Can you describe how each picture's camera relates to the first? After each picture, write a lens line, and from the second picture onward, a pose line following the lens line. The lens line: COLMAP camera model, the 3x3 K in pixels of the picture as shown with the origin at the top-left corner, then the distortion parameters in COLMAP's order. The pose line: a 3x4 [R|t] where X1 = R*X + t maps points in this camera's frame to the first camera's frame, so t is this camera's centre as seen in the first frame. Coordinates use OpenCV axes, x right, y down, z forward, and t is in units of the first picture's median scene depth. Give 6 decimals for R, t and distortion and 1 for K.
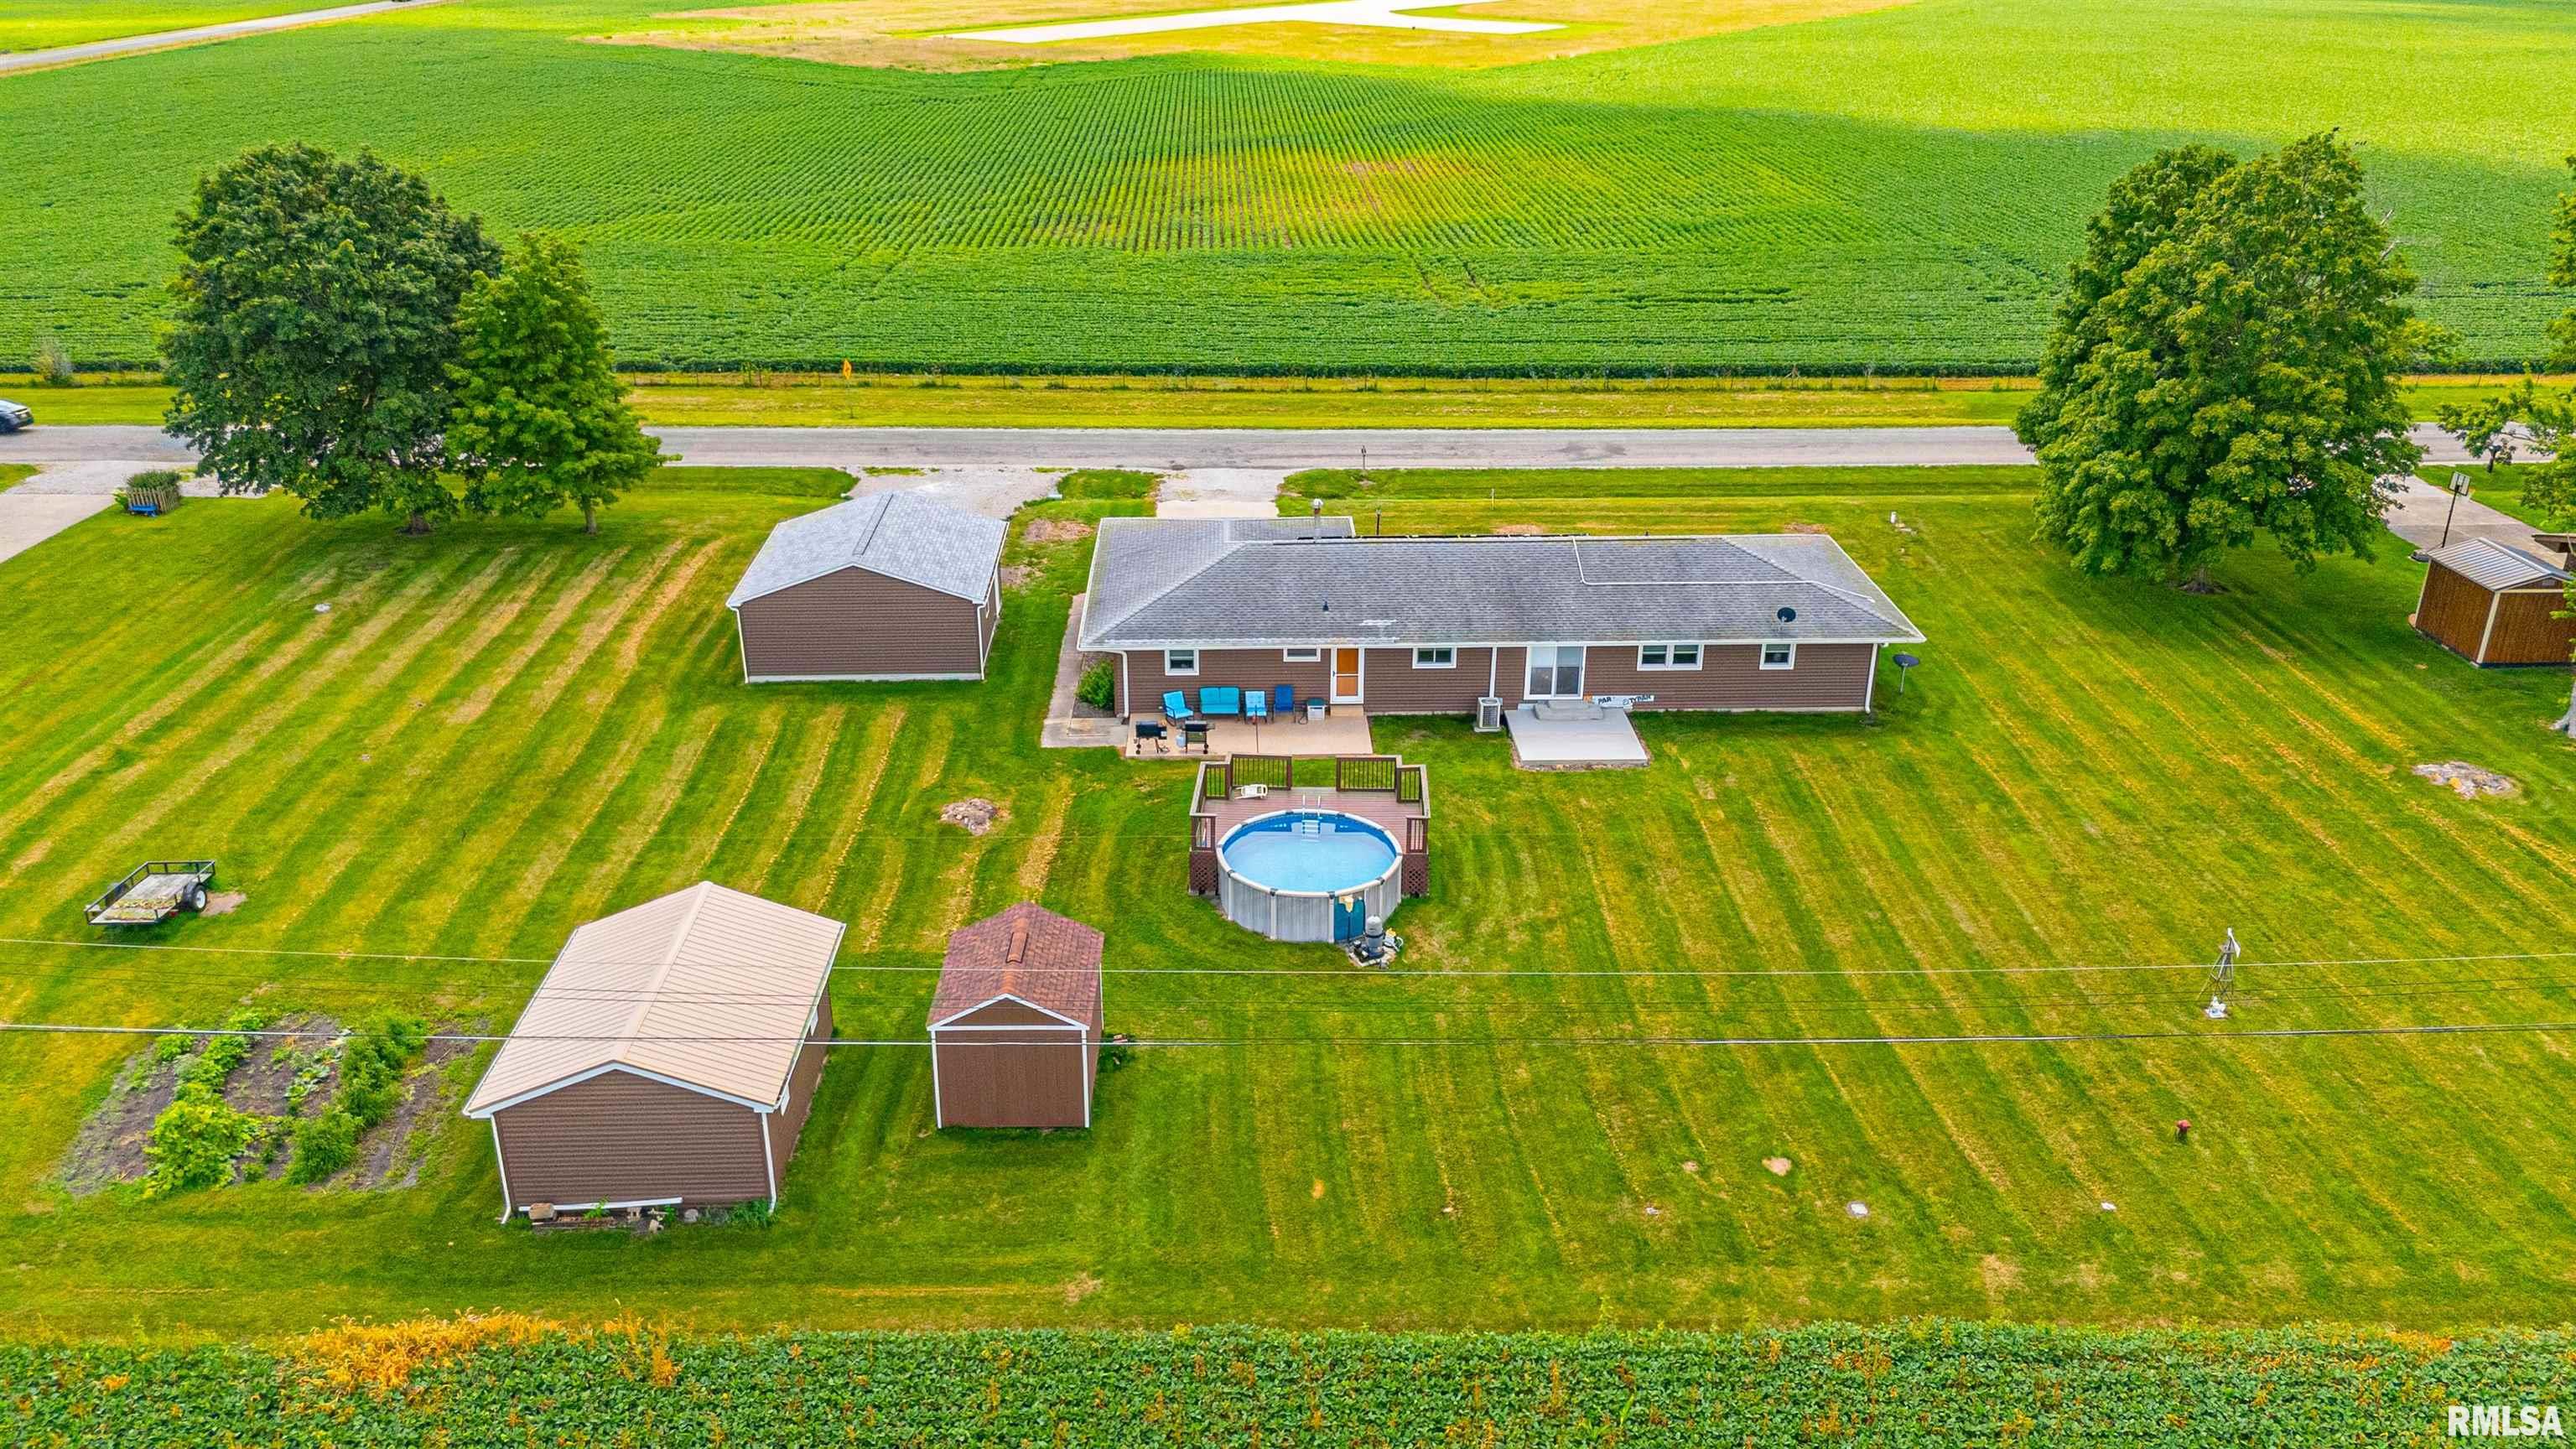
lens RADIAL K [[1892.8, 0, 1288.0], [0, 1892.8, 724.5], [0, 0, 1]] dist [0.085941, -0.086705]
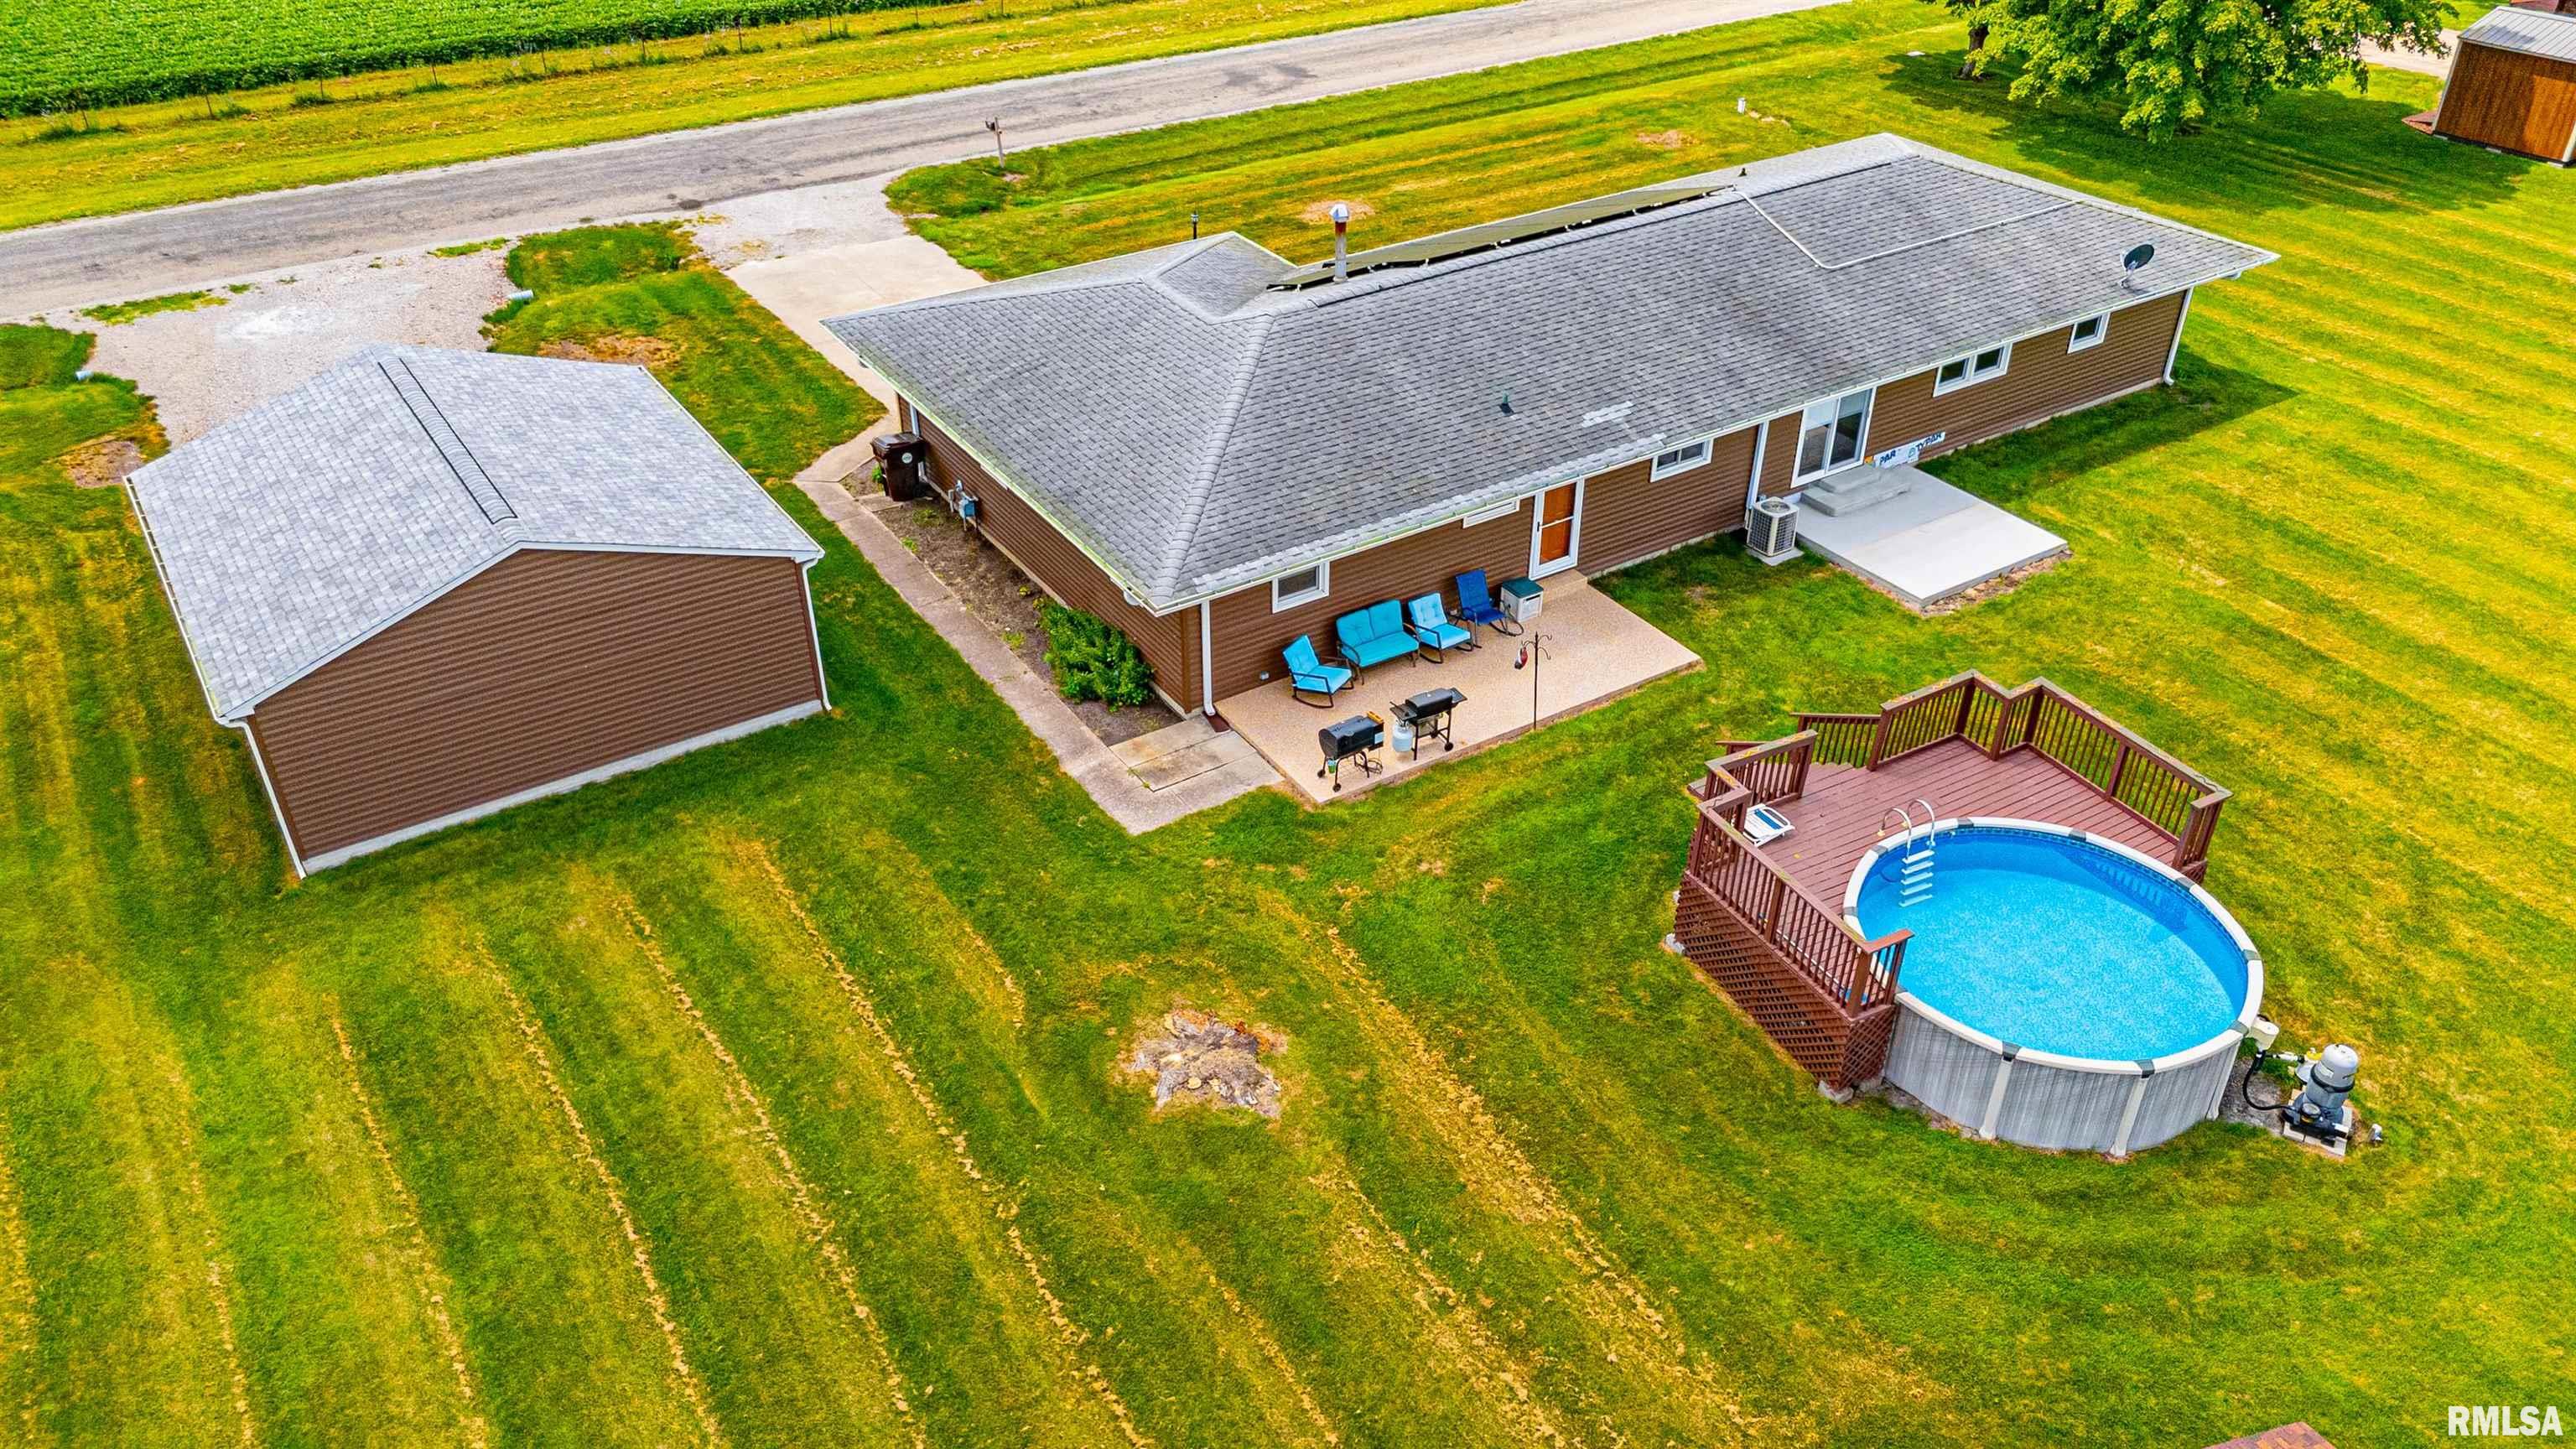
lens RADIAL K [[1892.8, 0, 1288.0], [0, 1892.8, 724.5], [0, 0, 1]] dist [0.085941, -0.086705]
pose [[0.859503, -0.288327, 0.422046, -0.267632], [0.211987, 0.952429, 0.218953, -0.101515], [-0.465099, -0.098722, 0.879737, 0.528022]]
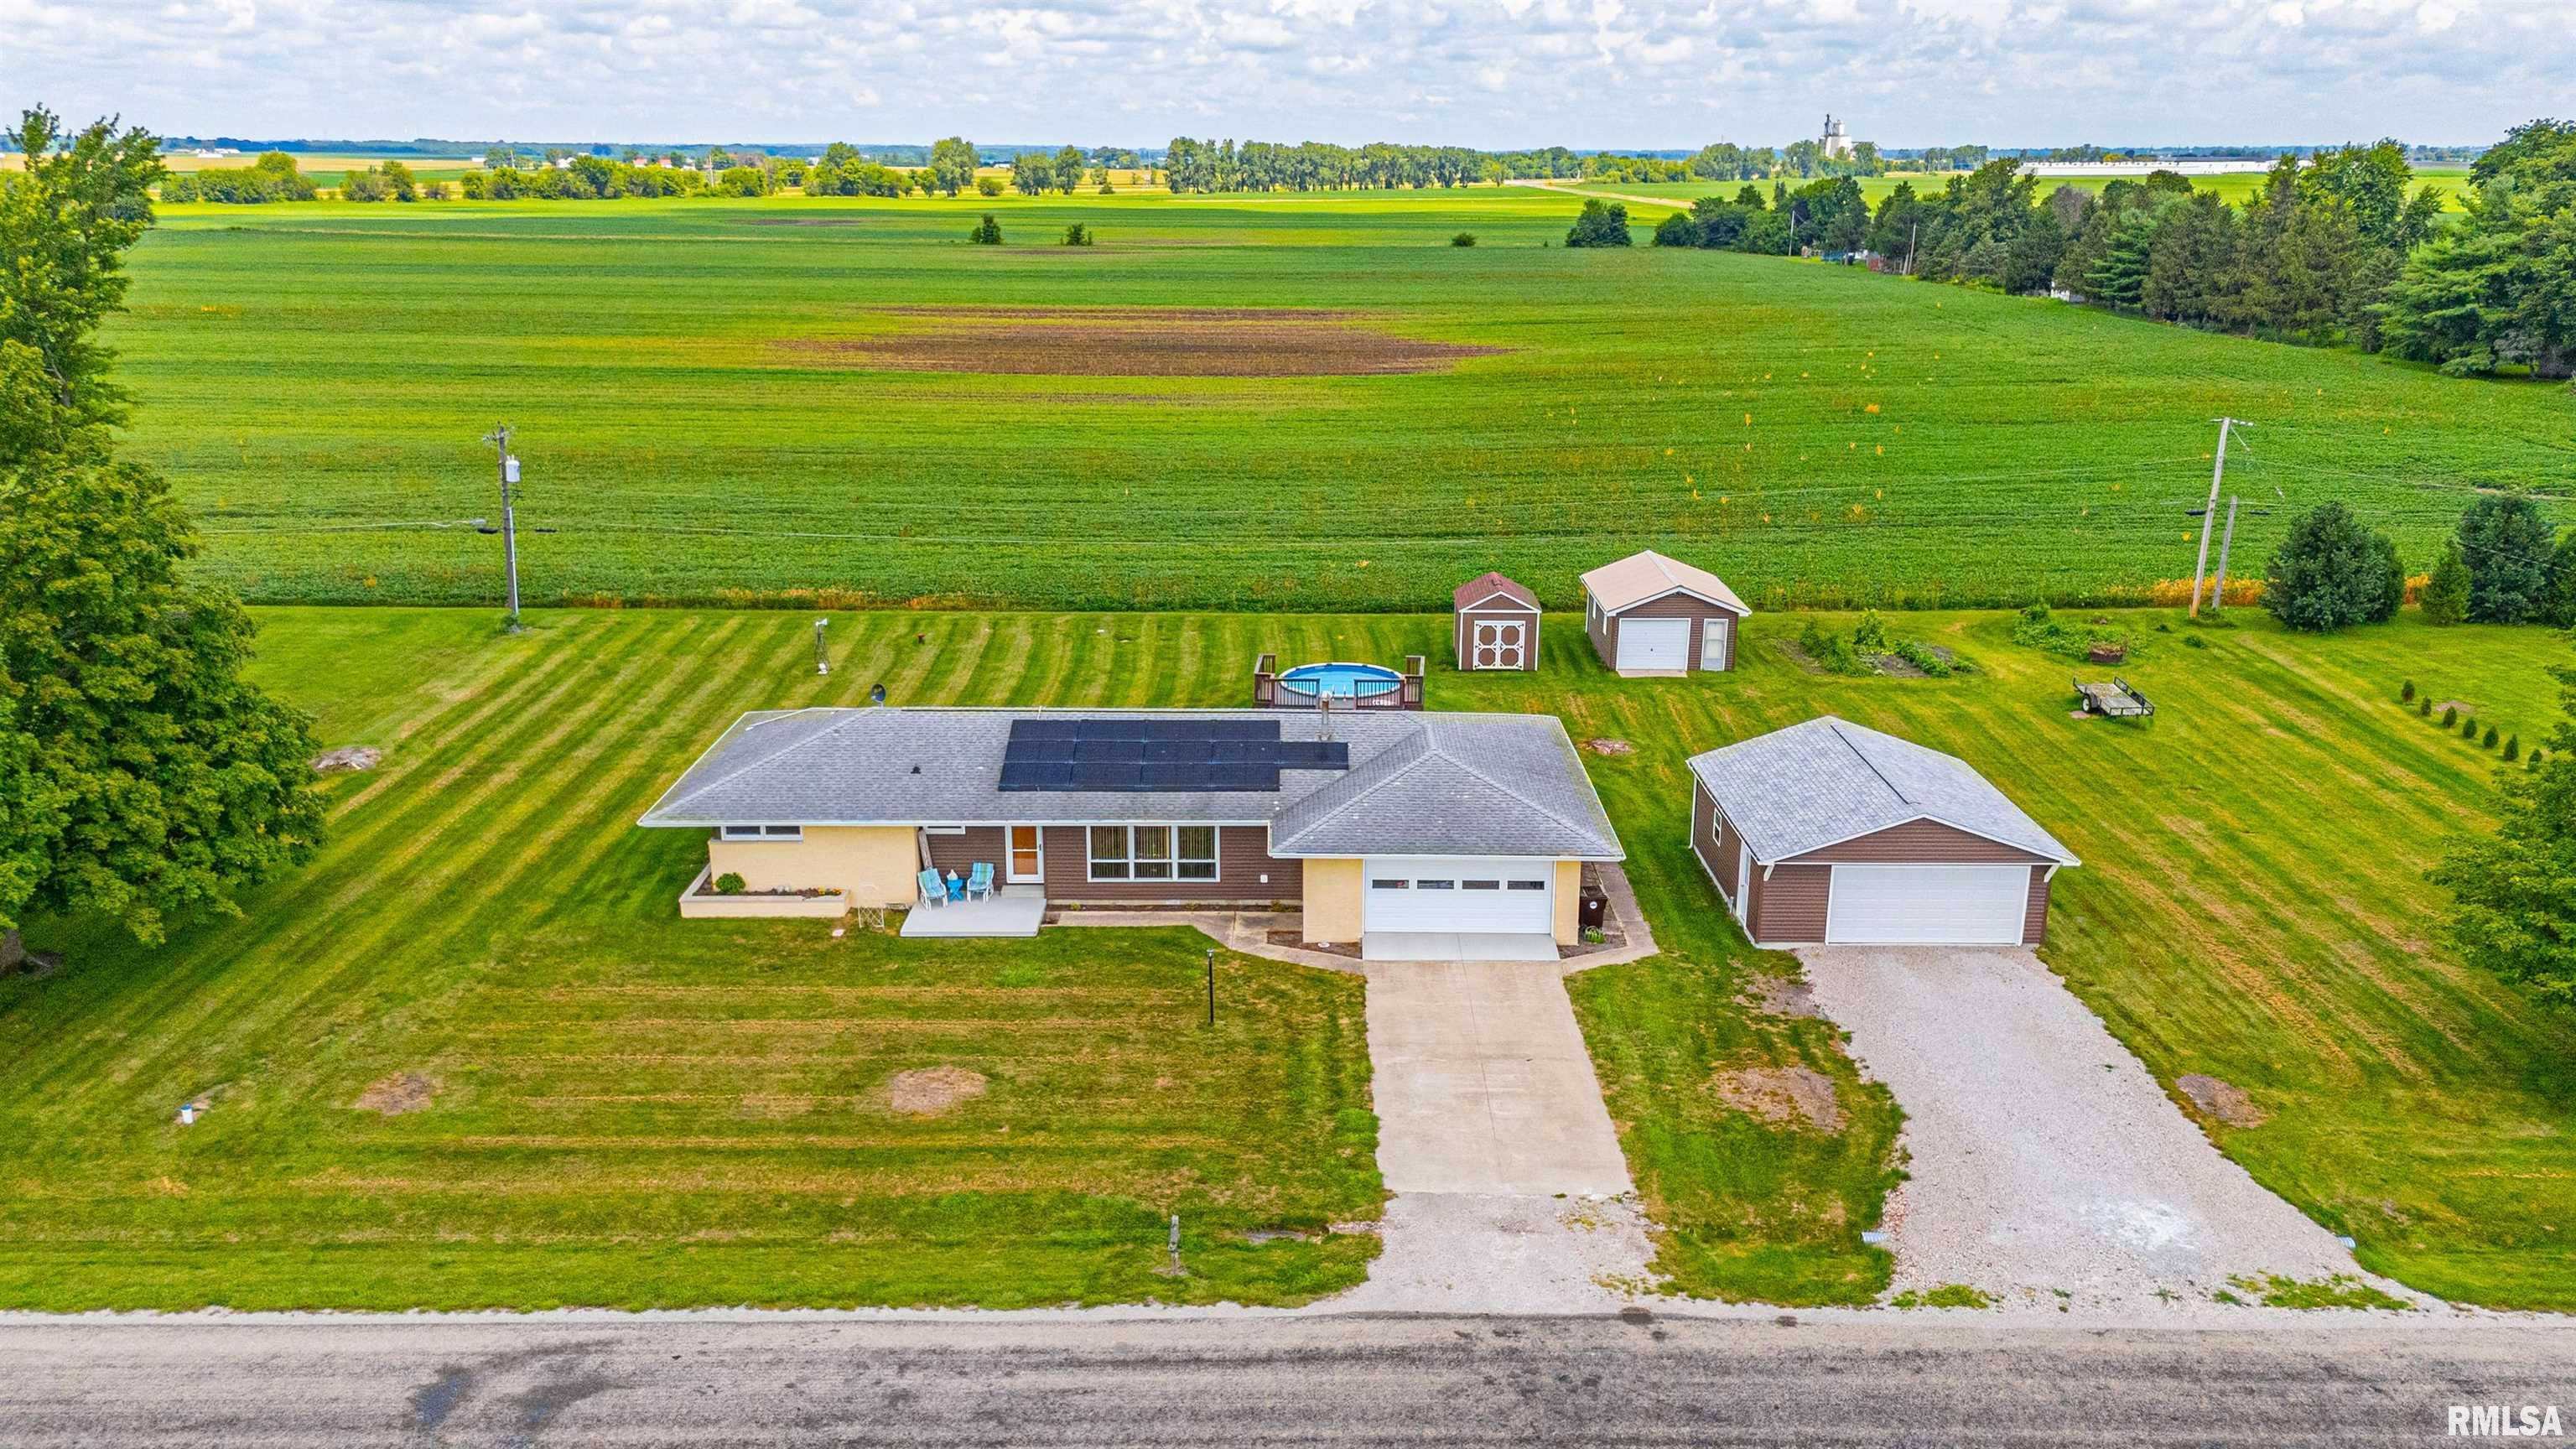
lens RADIAL K [[1892.8, 0, 1288.0], [0, 1892.8, 724.5], [0, 0, 1]] dist [0.085941, -0.086705]
pose [[-0.999303, -0.021378, 0.030602, 0.005596], [0.003793, 0.757382, 0.652961, -0.673938], [-0.037137, 0.652622, -0.756773, 1.679463]]
